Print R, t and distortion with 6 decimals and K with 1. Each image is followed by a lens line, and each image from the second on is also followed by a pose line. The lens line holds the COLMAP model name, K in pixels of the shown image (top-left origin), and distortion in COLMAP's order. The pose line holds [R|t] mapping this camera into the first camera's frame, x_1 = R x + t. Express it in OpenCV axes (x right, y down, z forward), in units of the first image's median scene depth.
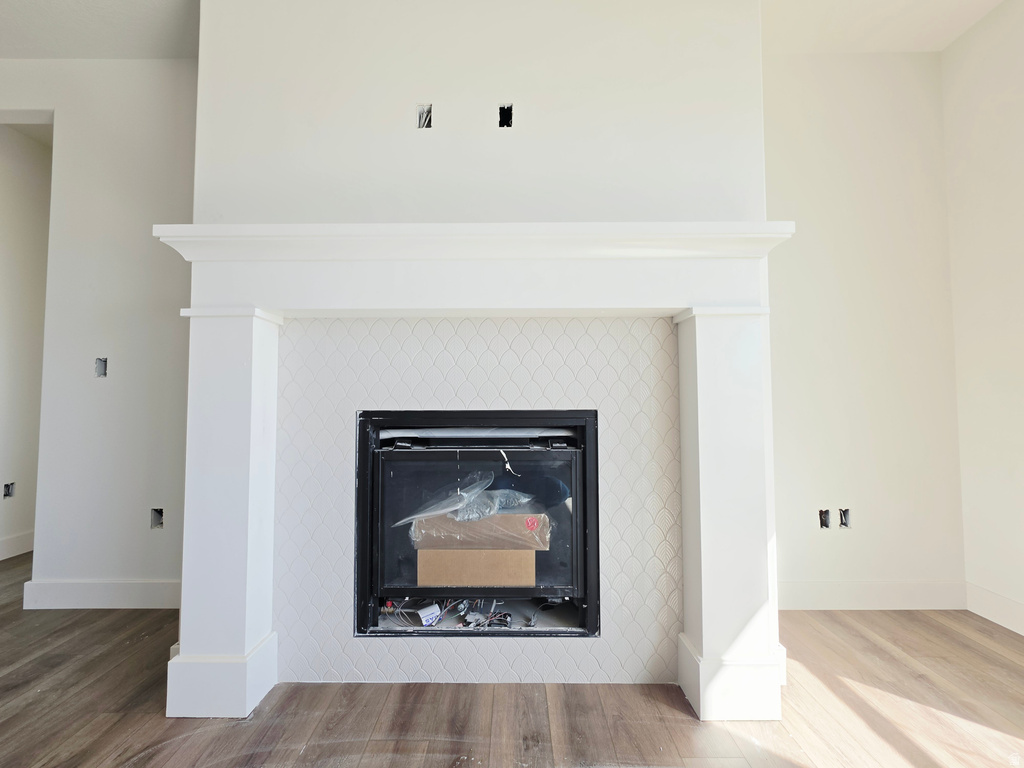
lens RADIAL K [[408.4, 0, 503.1], [0, 408.4, 384.5], [0, 0, 1]] dist [-0.006816, 0.001731]
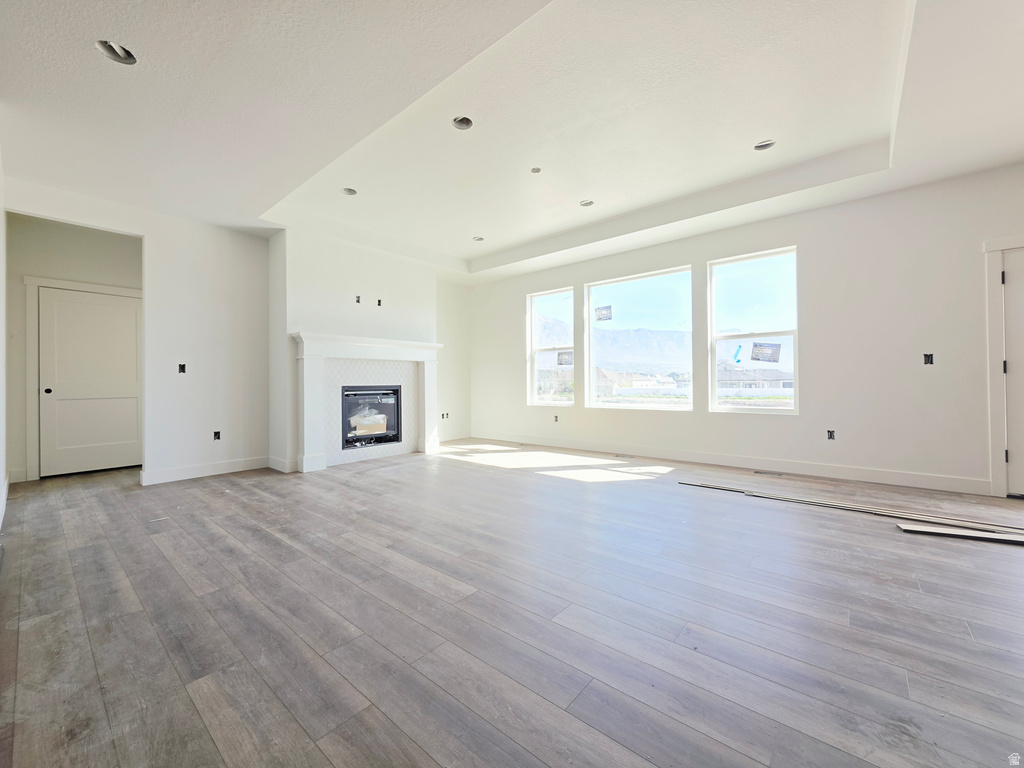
lens RADIAL K [[408.4, 0, 509.5], [0, 408.4, 382.8], [0, 0, 1]] dist [-0.006816, 0.001731]
pose [[0.635132, -0.000325, 0.772404, -2.073825], [-0.024295, 0.999497, 0.020398, -0.064628], [-0.772021, -0.031721, 0.634804, -2.215068]]
